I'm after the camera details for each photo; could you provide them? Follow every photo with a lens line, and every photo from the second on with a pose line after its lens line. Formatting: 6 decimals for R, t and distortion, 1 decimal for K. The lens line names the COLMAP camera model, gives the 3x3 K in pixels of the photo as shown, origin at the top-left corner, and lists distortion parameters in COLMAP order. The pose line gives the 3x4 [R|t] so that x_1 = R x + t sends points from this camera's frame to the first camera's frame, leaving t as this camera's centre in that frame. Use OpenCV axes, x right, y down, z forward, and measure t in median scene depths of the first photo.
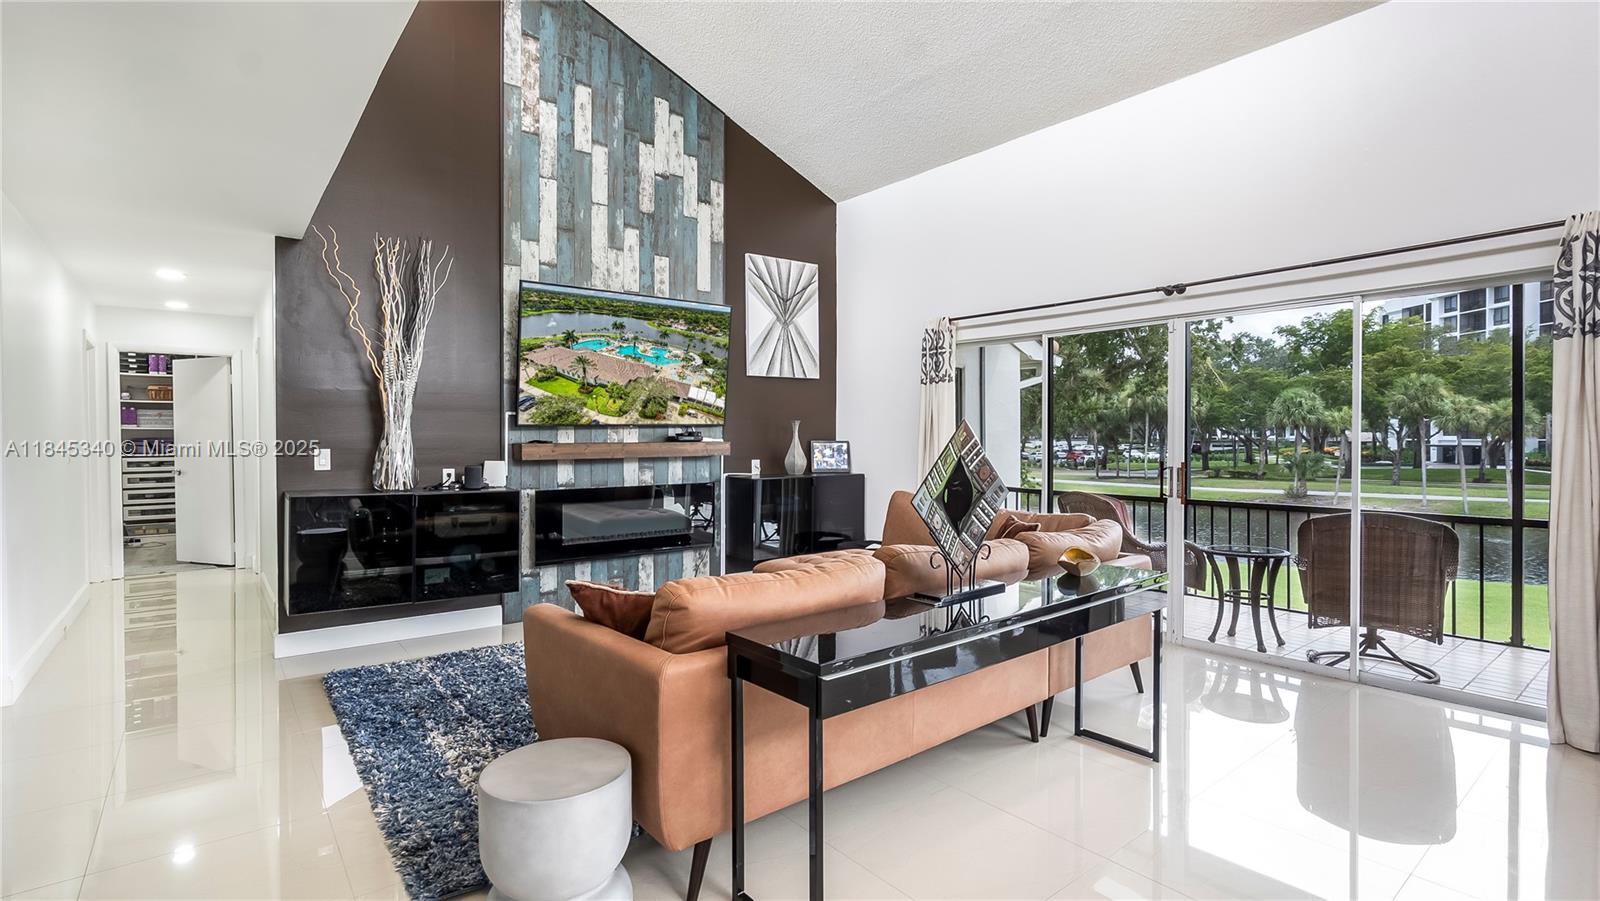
lens RADIAL K [[744.4, 0, 799.5], [0, 744.4, 447.9], [0, 0, 1]] dist [-0.002949, 0.000050]
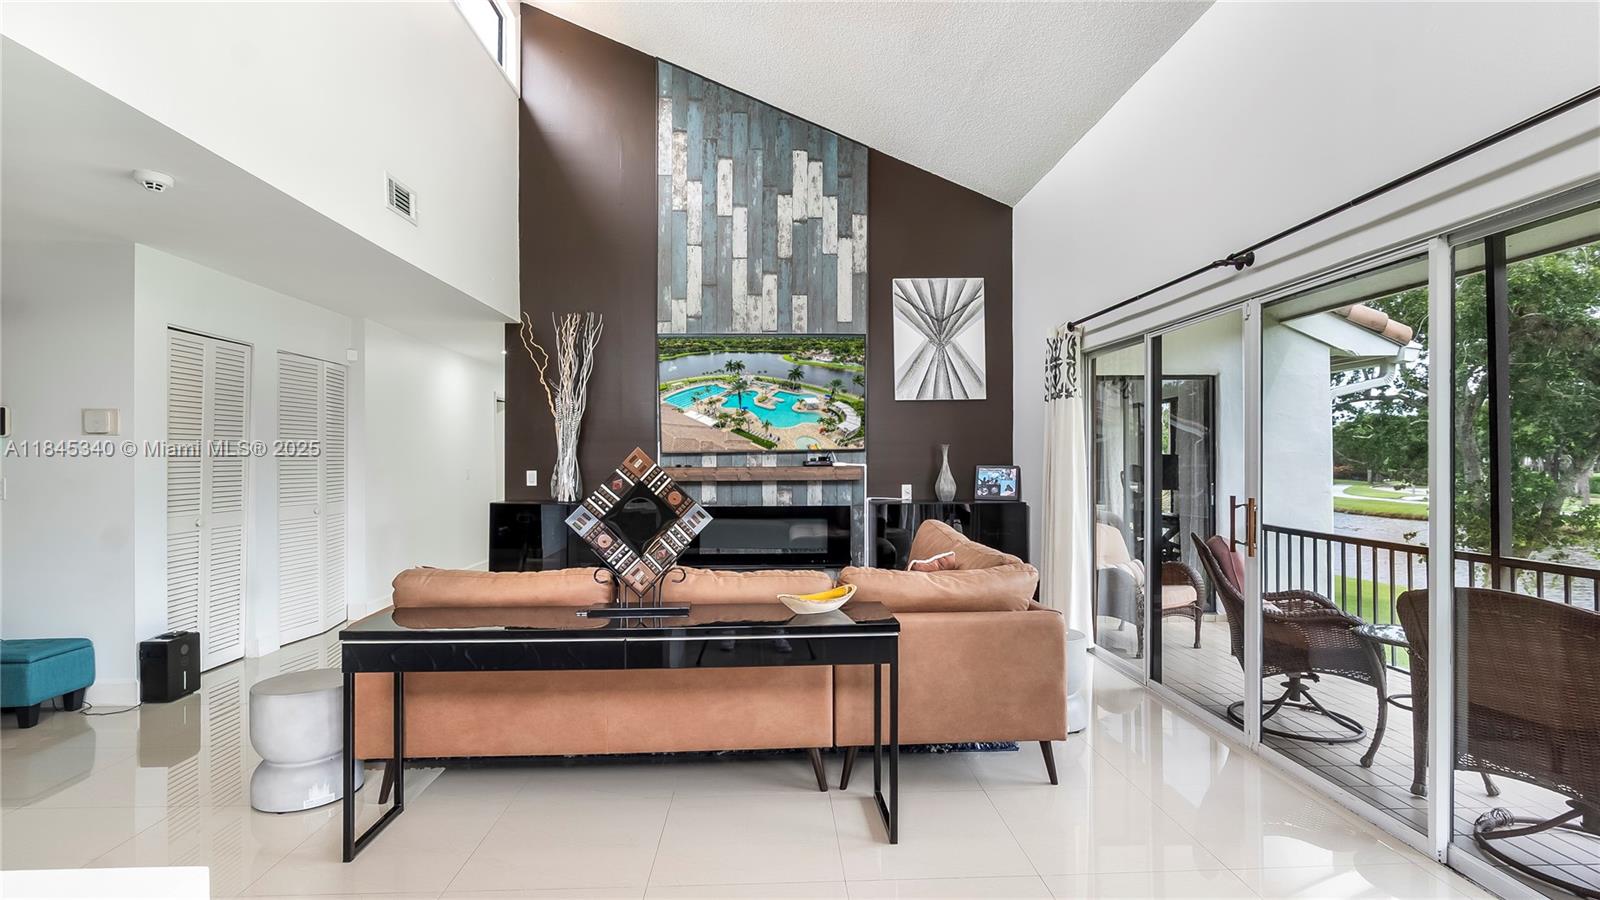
lens RADIAL K [[753.3, 0, 801.0], [0, 753.3, 462.7], [0, 0, 1]] dist [-0.010538, -0.000093]
pose [[0.807554, 0.000715, -0.589793, 0.454549], [-0.008016, 0.999920, -0.009764, -0.003004], [0.589738, 0.012613, 0.807496, 0.117717]]
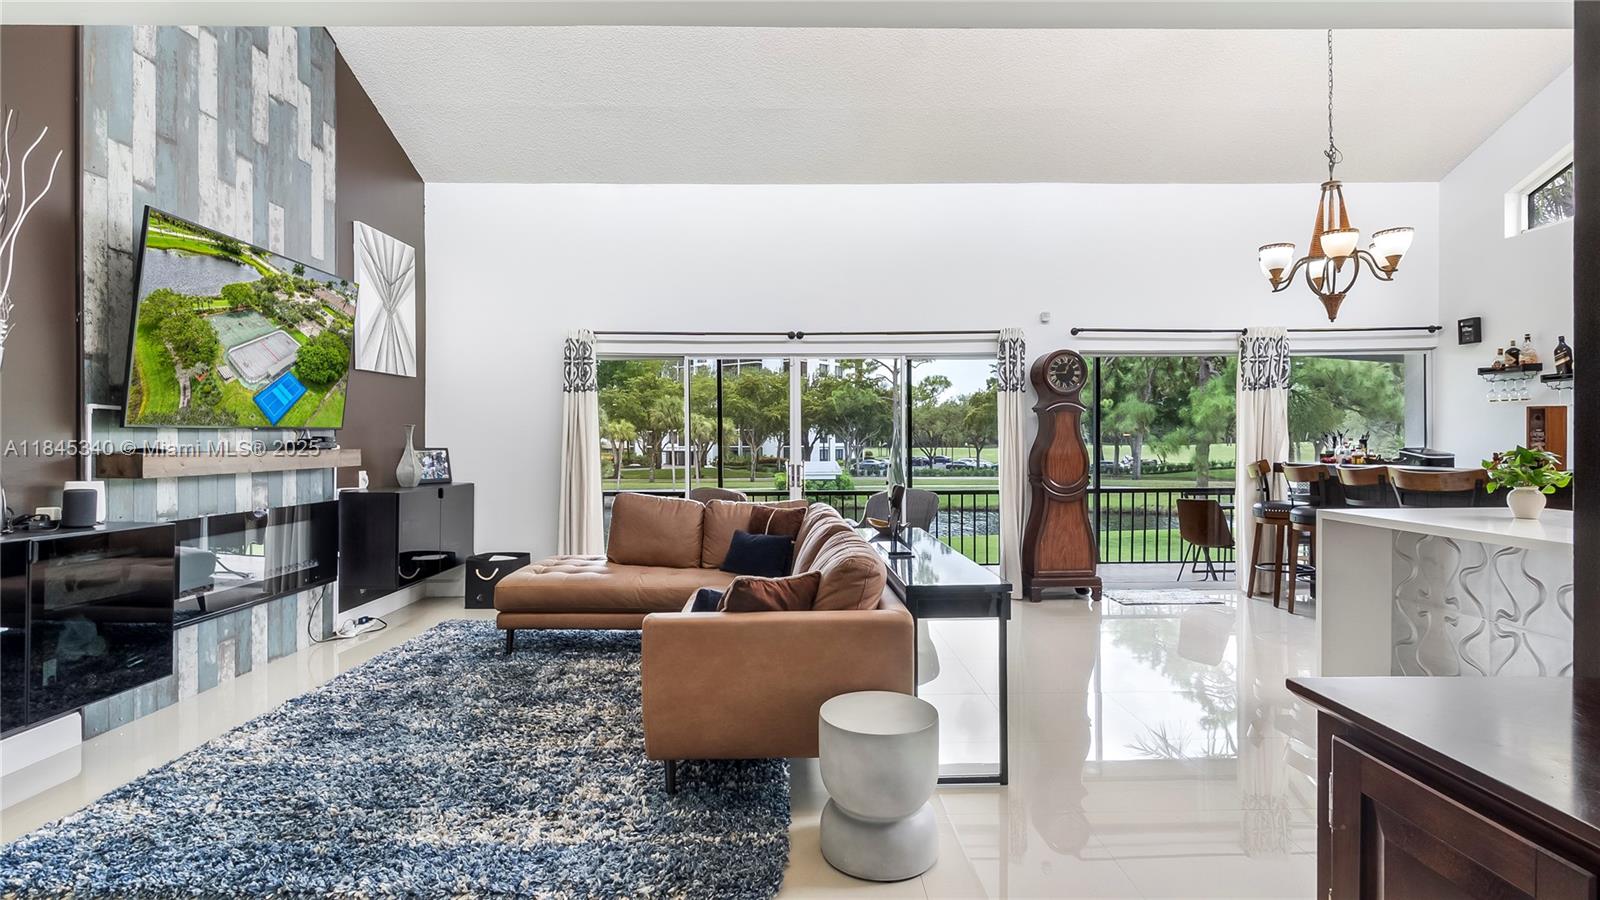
lens RADIAL K [[749.2, 0, 792.6], [0, 749.2, 449.0], [0, 0, 1]] dist [-0.002218, -0.000105]
pose [[0.623782, -0.005446, 0.781579, -0.446291], [0.012719, 0.999914, -0.003184, -0.000042], [-0.781495, 0.011927, 0.623798, 0.115073]]
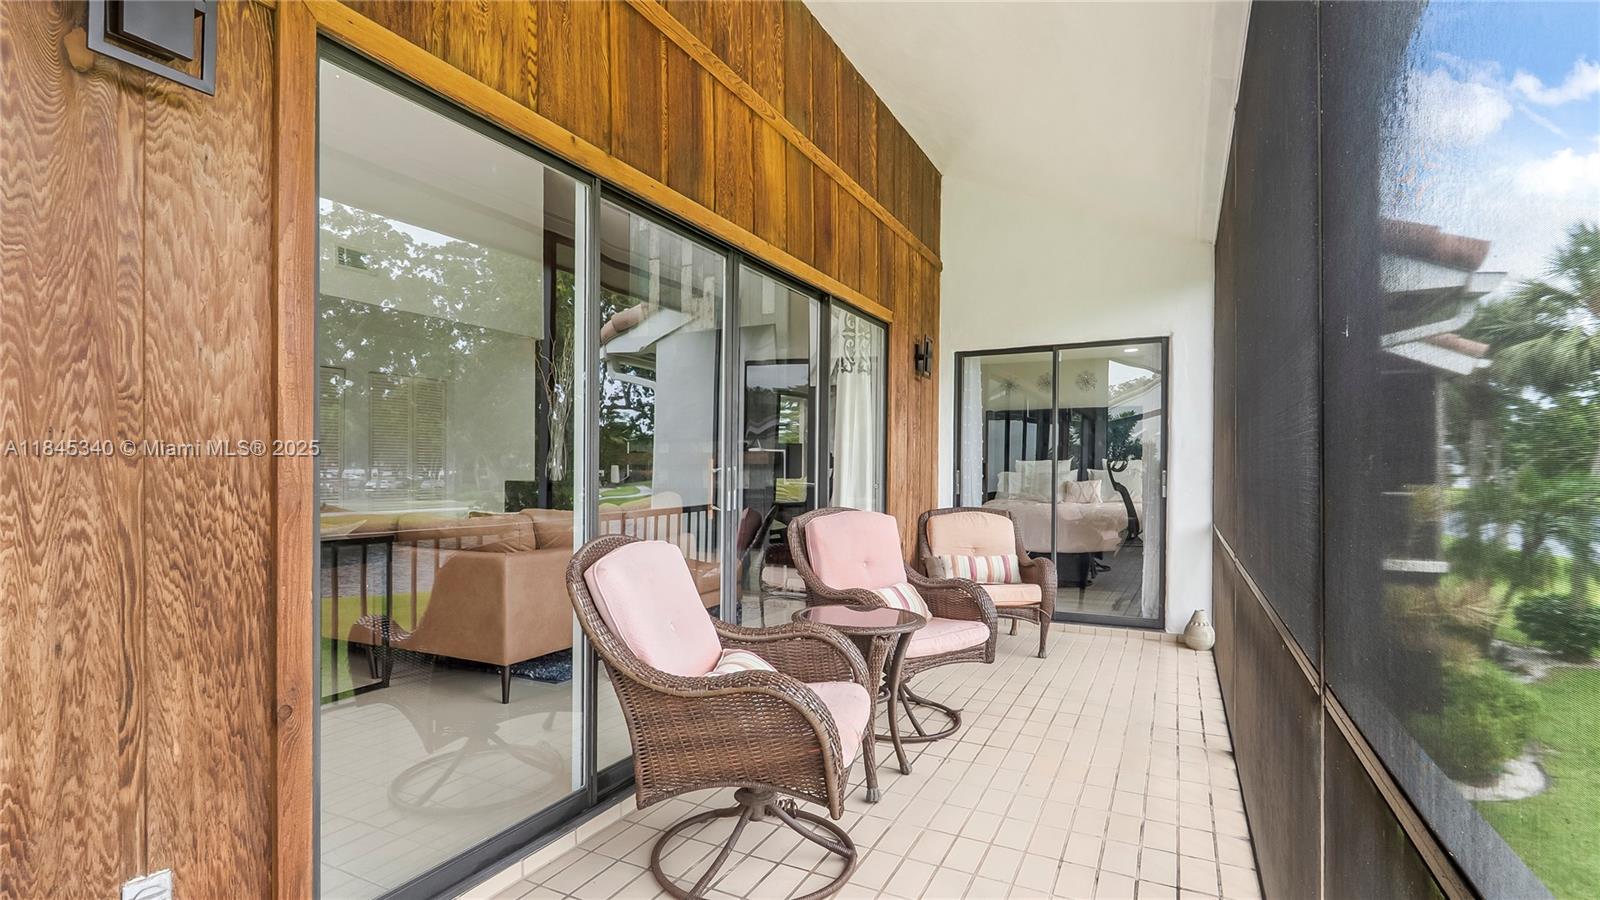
lens RADIAL K [[749.3, 0, 804.7], [0, 749.3, 469.6], [0, 0, 1]] dist [-0.002956, -0.000815]
pose [[0.420766, 0.002315, -0.907166, 0.910735], [-0.017442, 0.999833, -0.005539, 0.022740], [0.907002, 0.018154, 0.420736, 0.604805]]
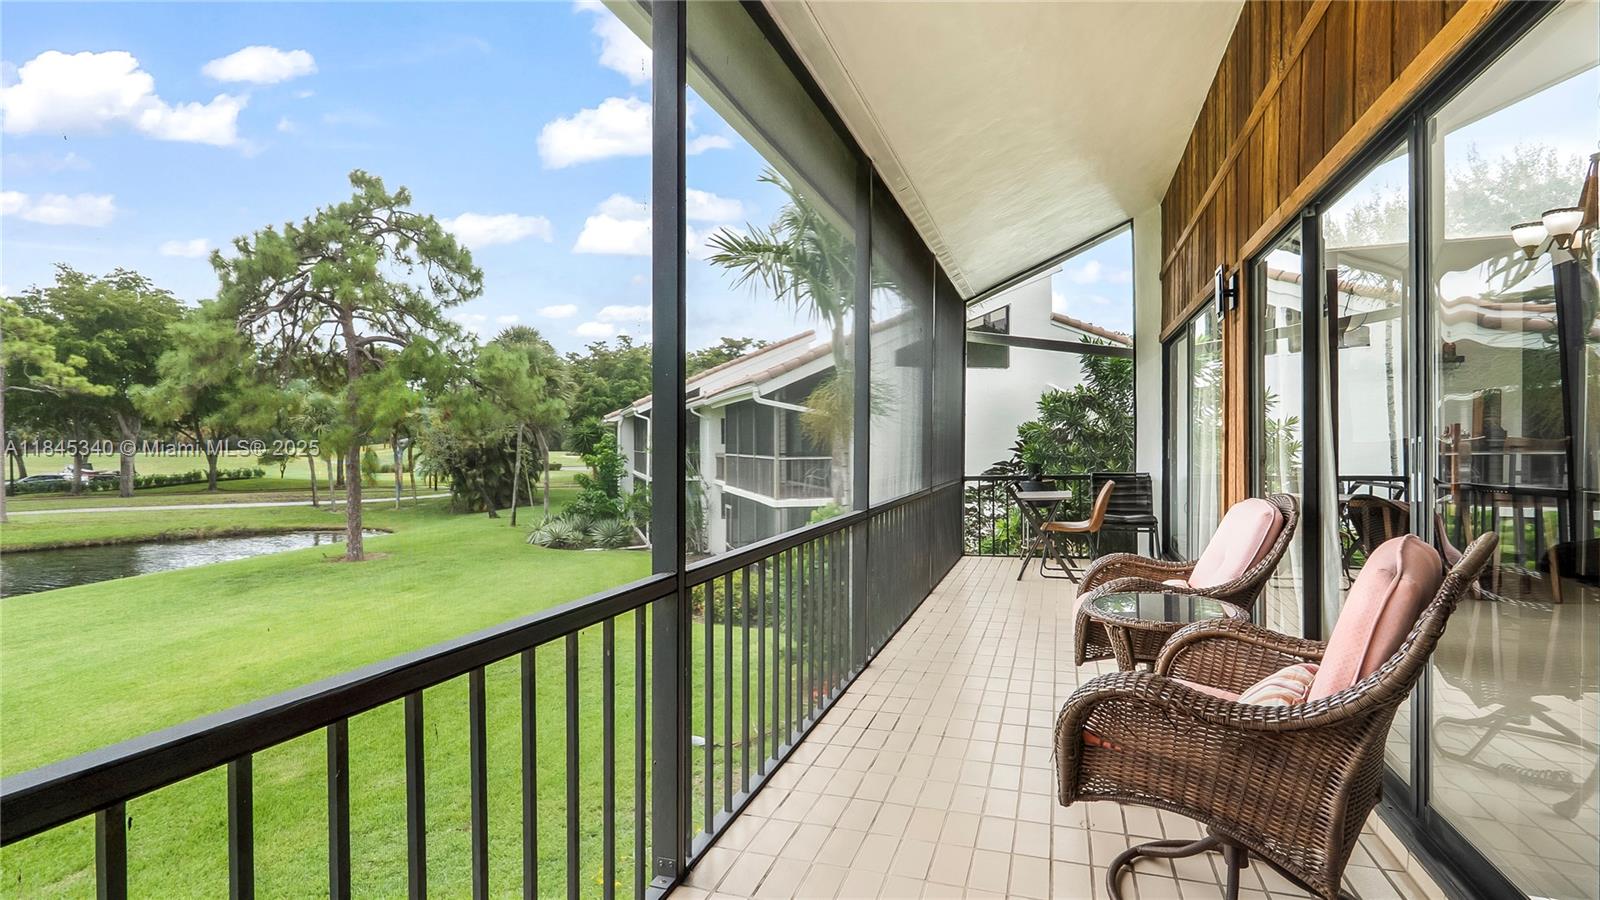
lens RADIAL K [[757.2, 0, 803.1], [0, 757.2, 444.2], [0, 0, 1]] dist [-0.001473, -0.000013]
pose [[-0.535555, 0.007772, 0.844464, 0.260561], [0.017774, 0.999840, 0.002071, 0.014626], [-0.844313, 0.016119, -0.535608, 1.216123]]
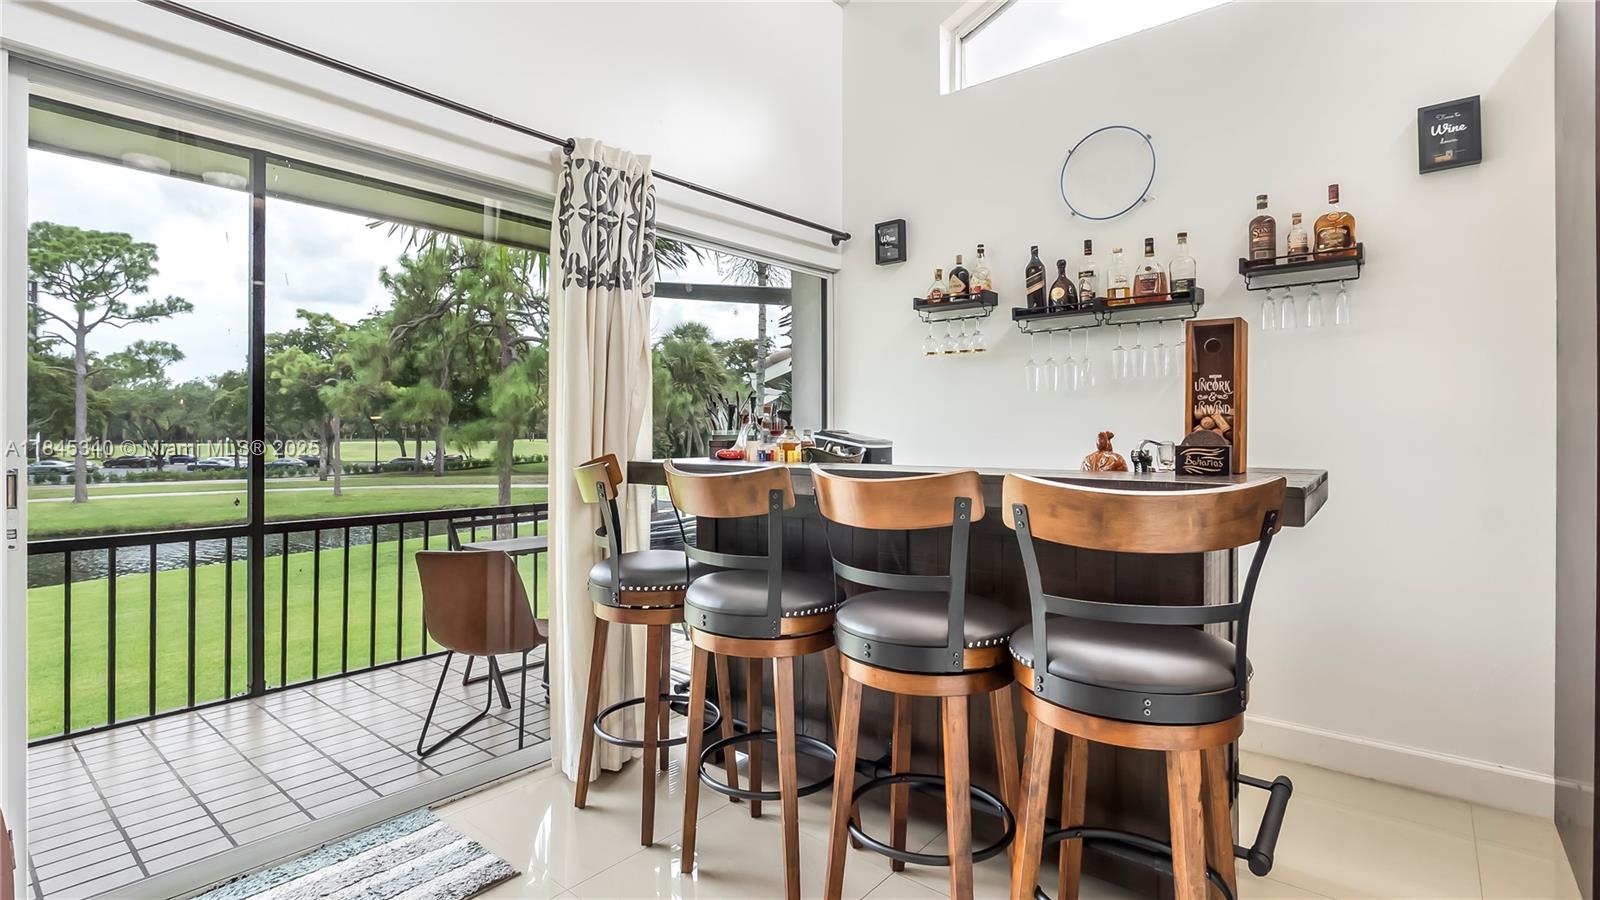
lens RADIAL K [[749.3, 0, 808.5], [0, 749.3, 431.7], [0, 0, 1]] dist [-0.015152, -0.000125]
pose [[-0.209417, 0.010033, 0.977775, 0.315638], [0.013525, 0.999881, -0.007363, 0.011184], [-0.977733, 0.011682, -0.209527, 0.228470]]
